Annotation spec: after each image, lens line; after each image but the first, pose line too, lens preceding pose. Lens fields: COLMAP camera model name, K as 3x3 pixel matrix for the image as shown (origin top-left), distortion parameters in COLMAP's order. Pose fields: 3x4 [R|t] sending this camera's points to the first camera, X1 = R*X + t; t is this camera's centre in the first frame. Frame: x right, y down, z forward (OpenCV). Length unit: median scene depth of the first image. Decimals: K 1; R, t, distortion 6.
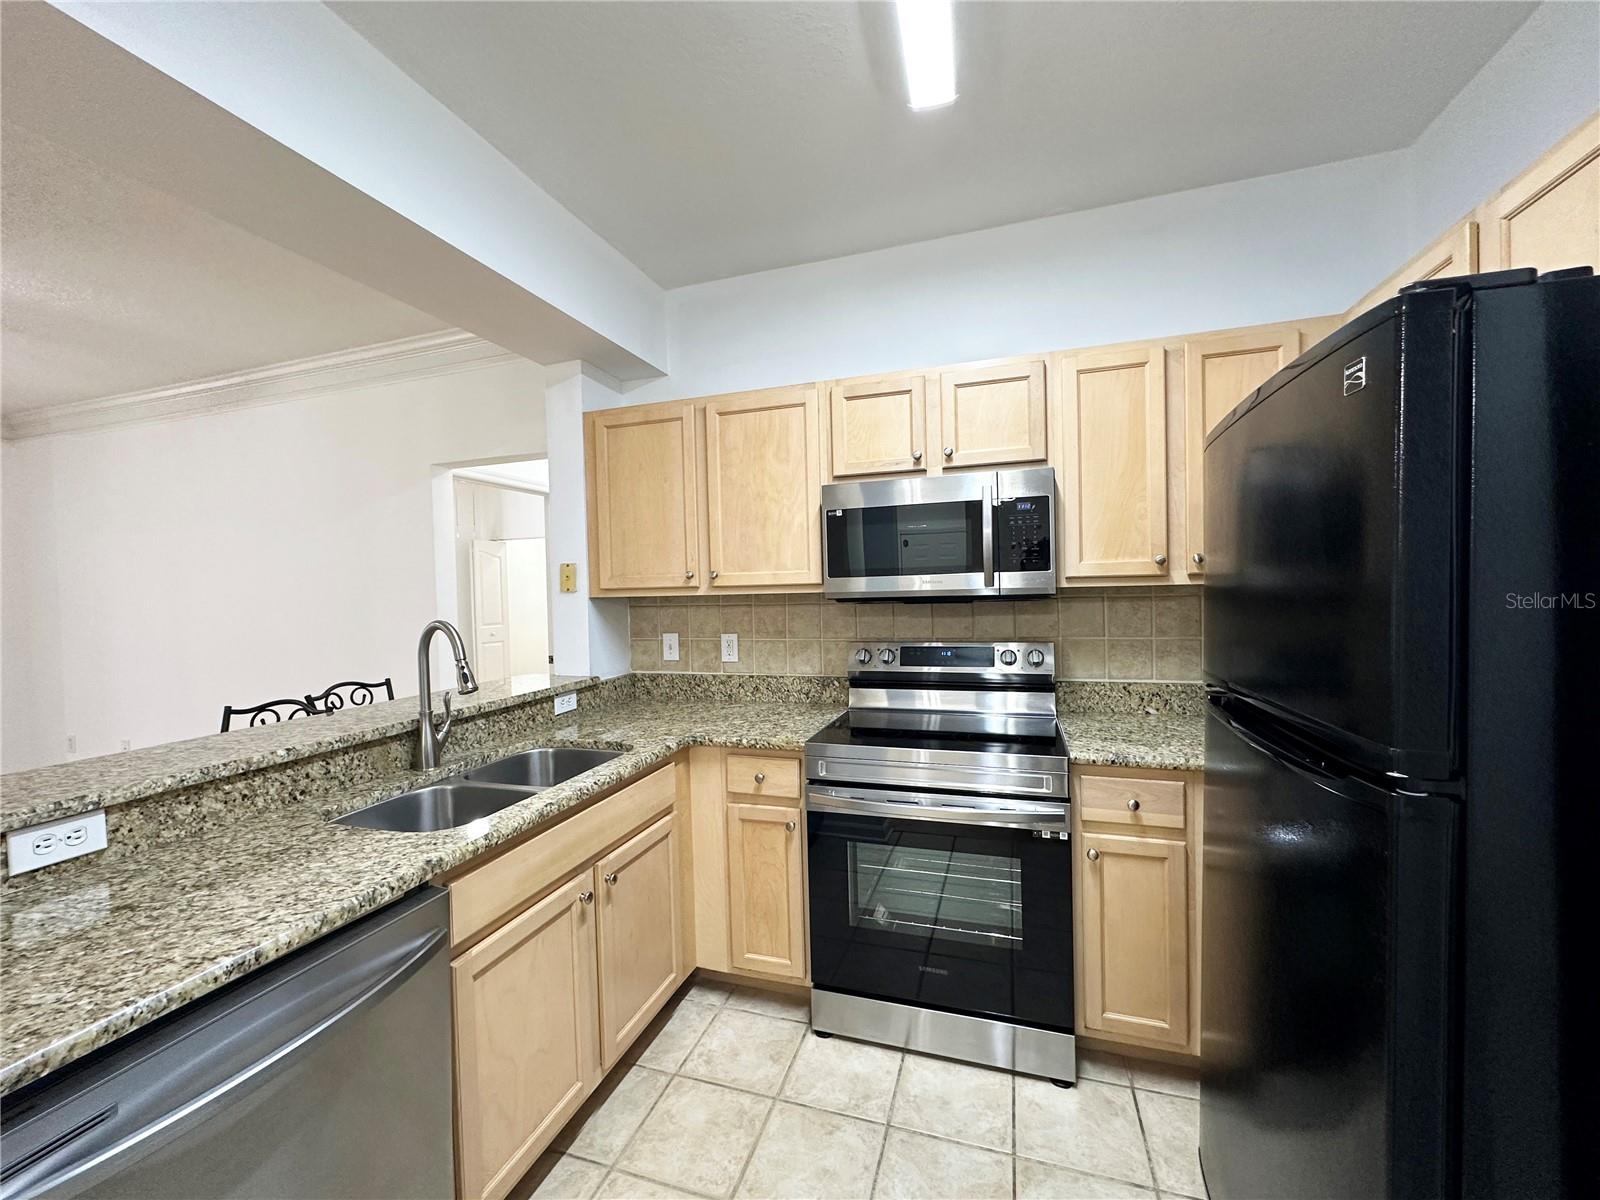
lens RADIAL K [[638.5, 0, 796.1], [0, 638.5, 606.7], [0, 0, 1]] dist [-0.002761, 0.001222]
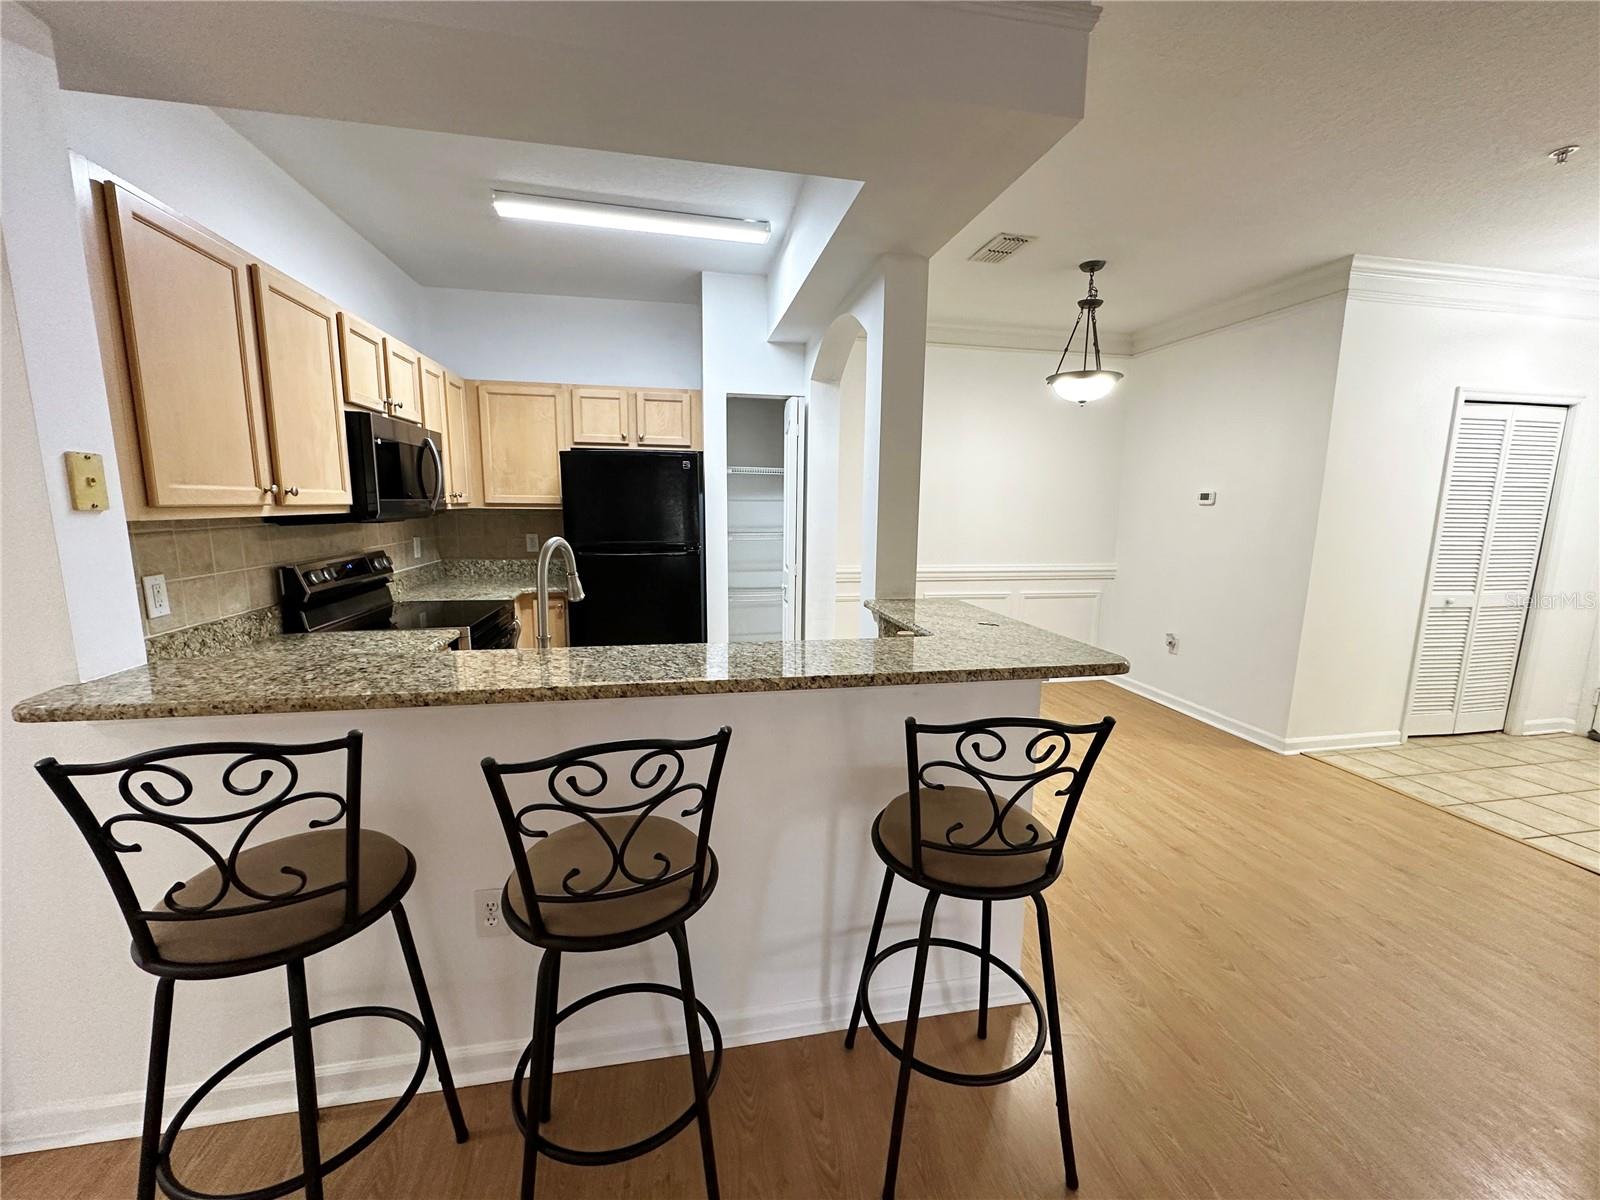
lens RADIAL K [[638.5, 0, 803.3], [0, 638.5, 597.3], [0, 0, 1]] dist [-0.002761, 0.001222]
pose [[-0.493234, -0.108629, 0.863087, -1.142848], [0.029397, 0.989524, 0.141343, -0.011004], [-0.869400, 0.095087, -0.484874, 0.812406]]
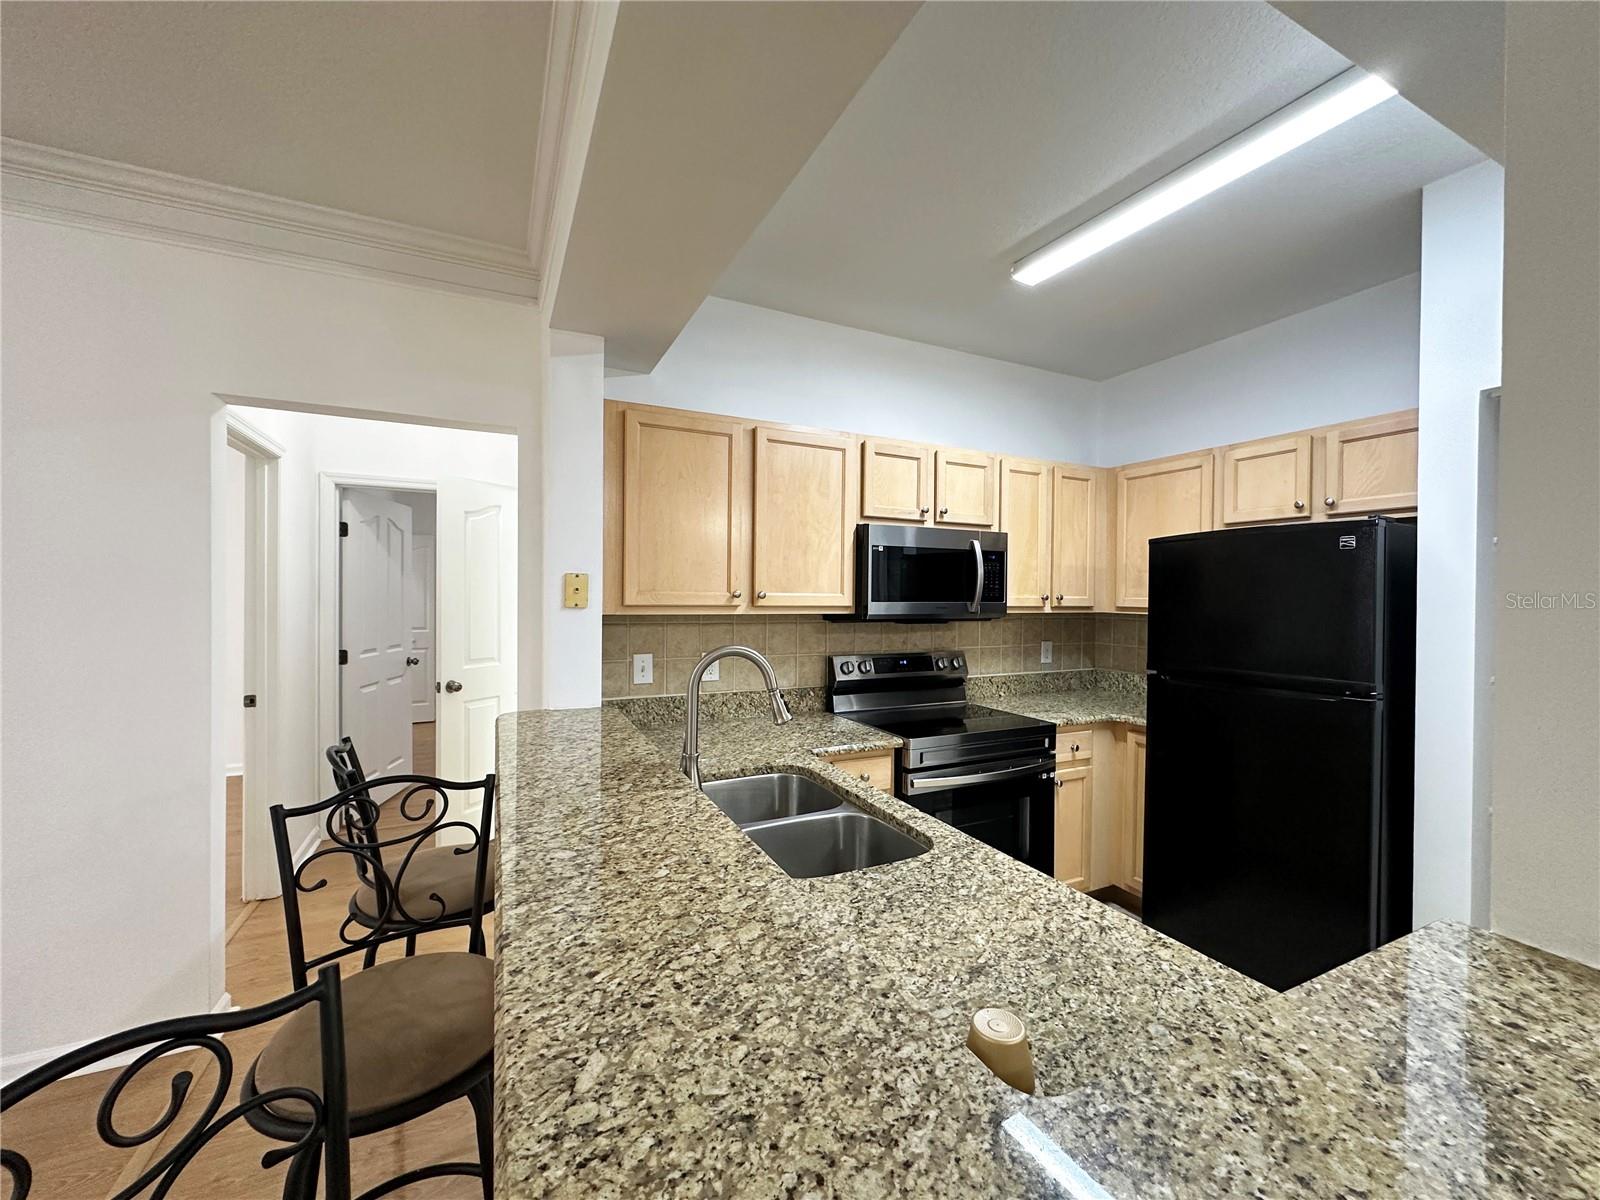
lens RADIAL K [[638.5, 0, 800.9], [0, 638.5, 607.3], [0, 0, 1]] dist [-0.002761, 0.001222]
pose [[0.717118, 0.018252, 0.696713, -0.772148], [-0.006383, 0.999787, -0.019622, -0.010091], [-0.696922, 0.009624, 0.717082, 0.213406]]
